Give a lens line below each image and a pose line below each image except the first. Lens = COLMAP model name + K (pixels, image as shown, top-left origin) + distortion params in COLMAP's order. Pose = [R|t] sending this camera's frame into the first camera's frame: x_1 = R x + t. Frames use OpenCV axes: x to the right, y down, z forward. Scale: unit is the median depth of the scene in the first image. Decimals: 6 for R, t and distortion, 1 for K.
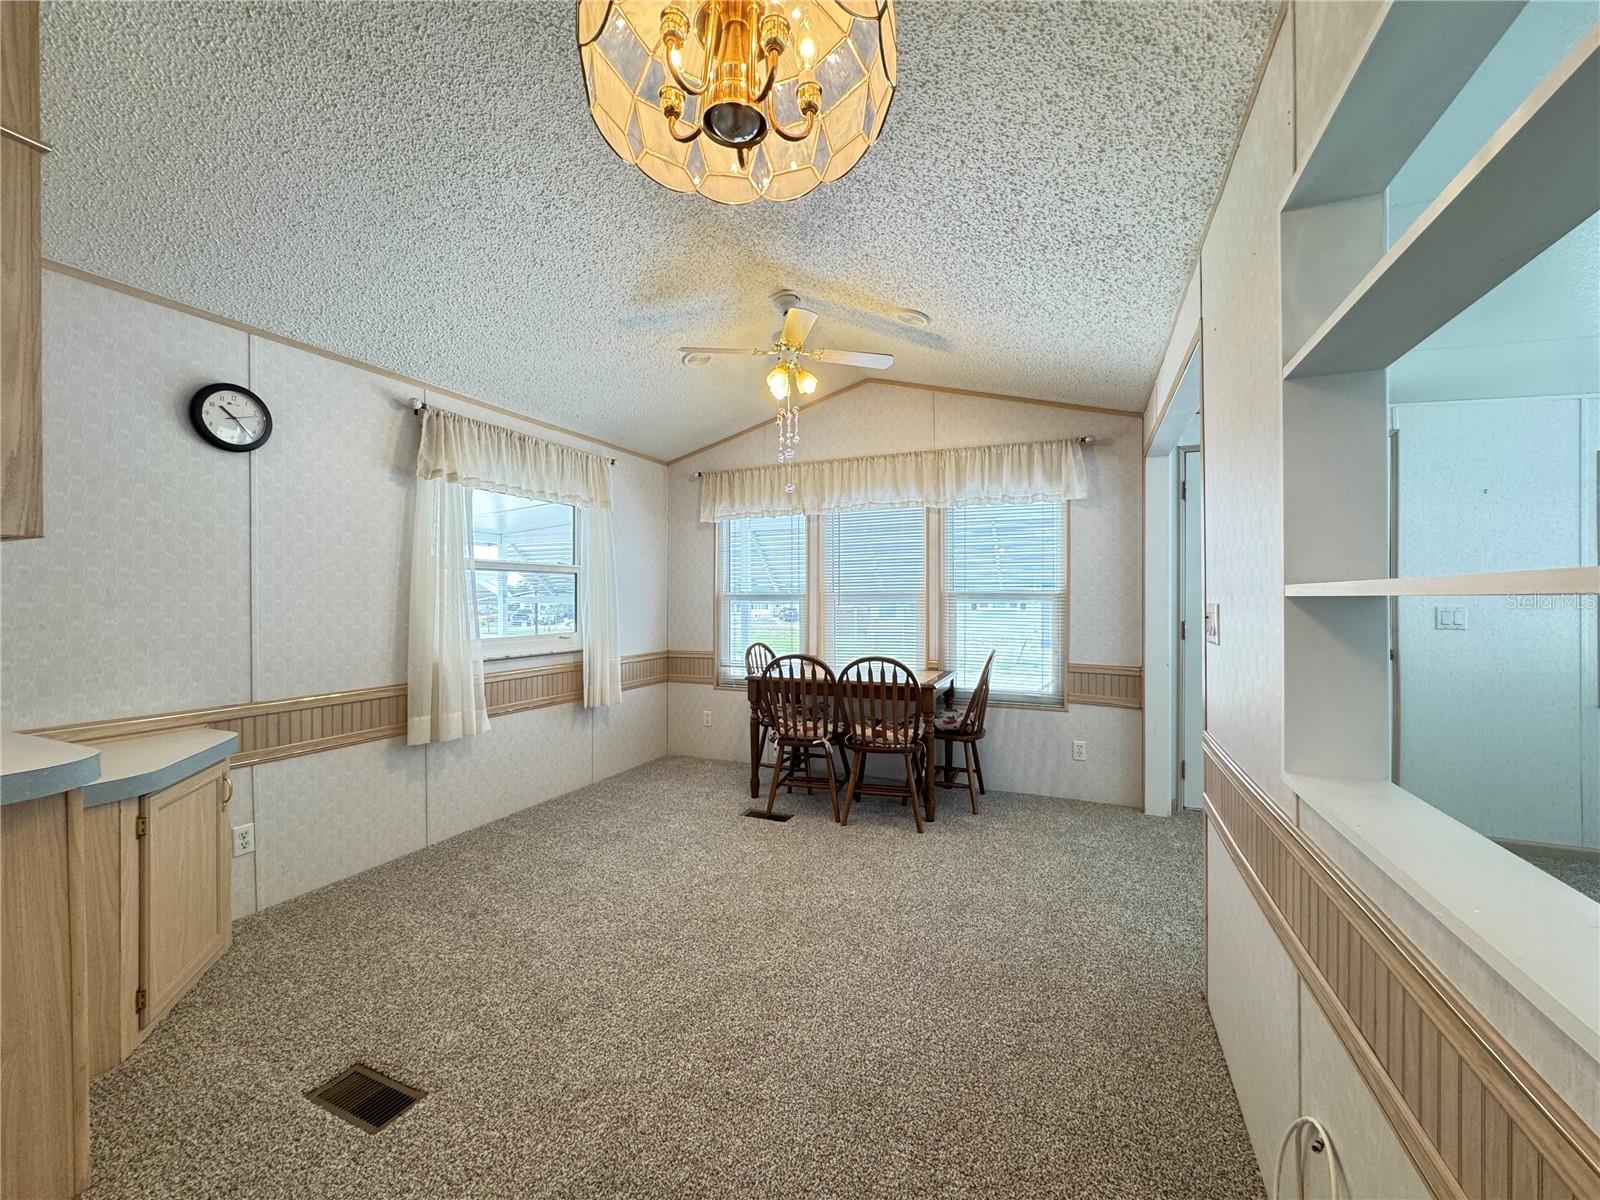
lens RADIAL K [[643.3, 0, 802.7], [0, 643.3, 598.3], [0, 0, 1]] dist [0.000334, 0.000289]
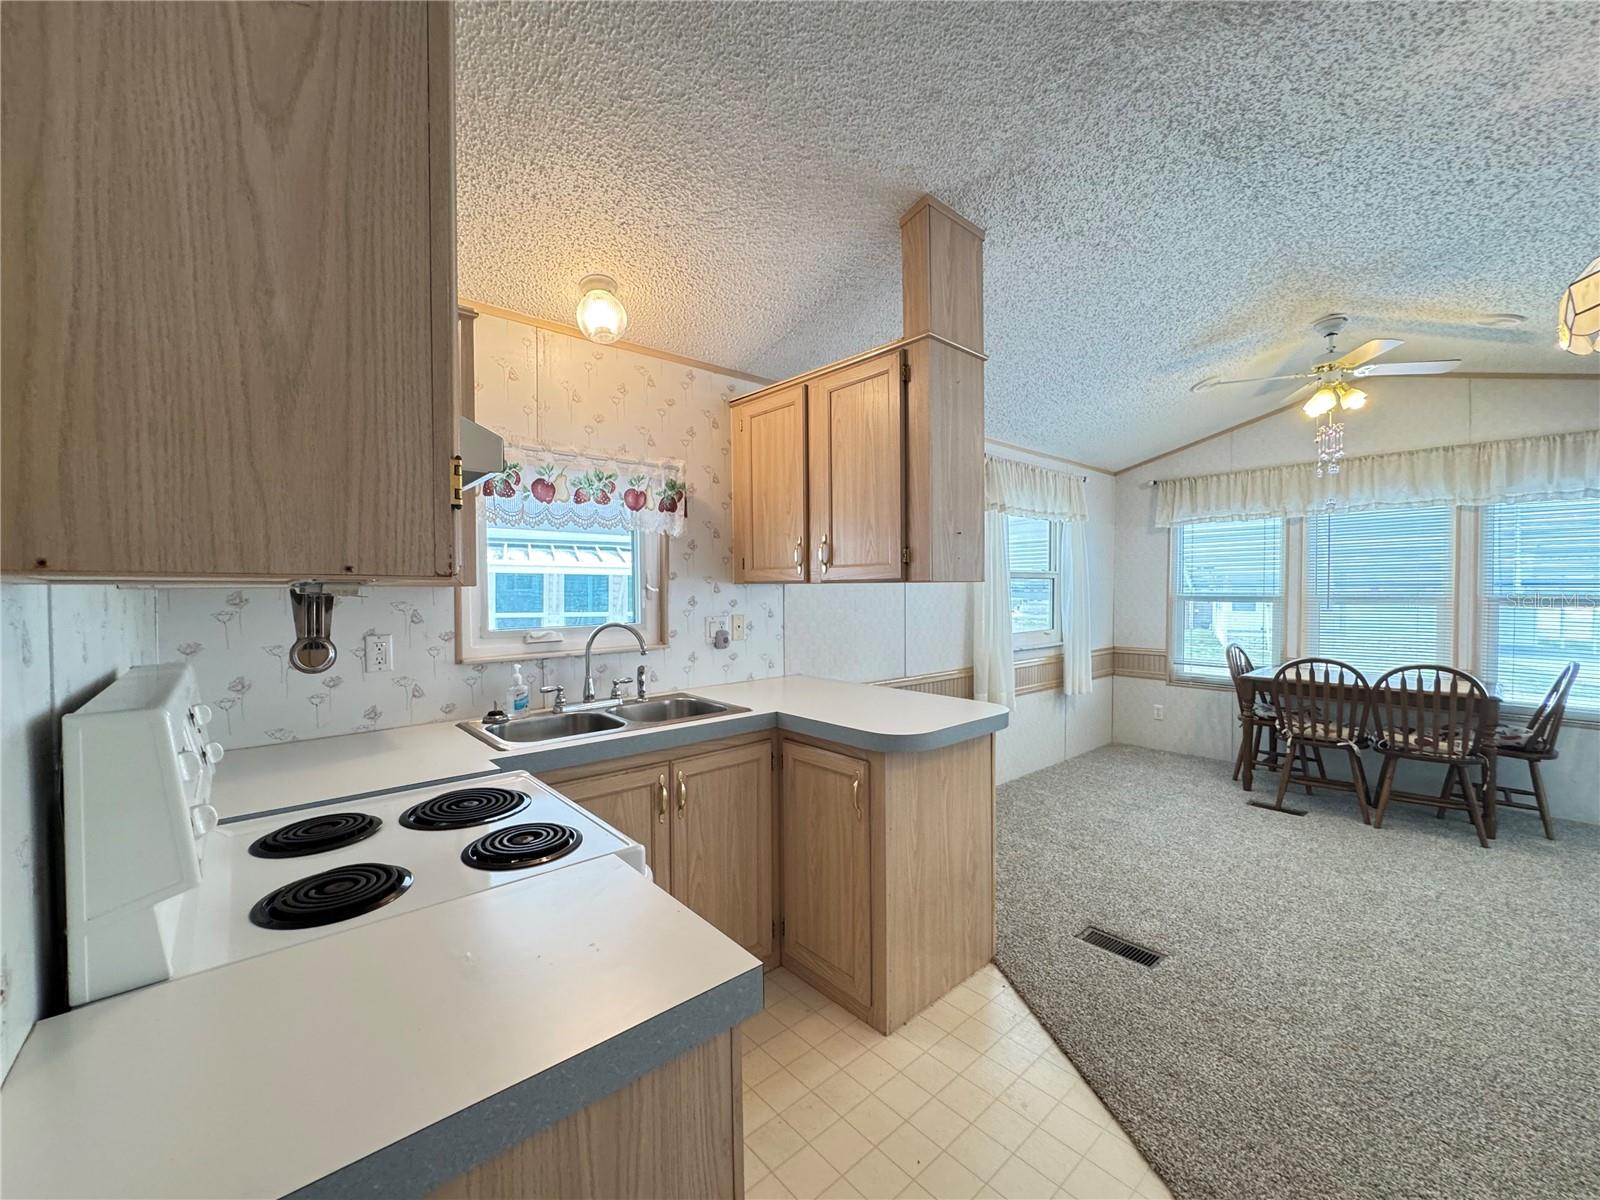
lens RADIAL K [[645.4, 0, 800.0], [0, 645.4, 600.0], [0, 0, 1]] dist [-0.002657, 0.000391]
pose [[0.904903, 0.008746, -0.425528, -0.304001], [0.000570, 0.999763, 0.021761, -0.028740], [0.425618, -0.019935, 0.904683, -0.278931]]
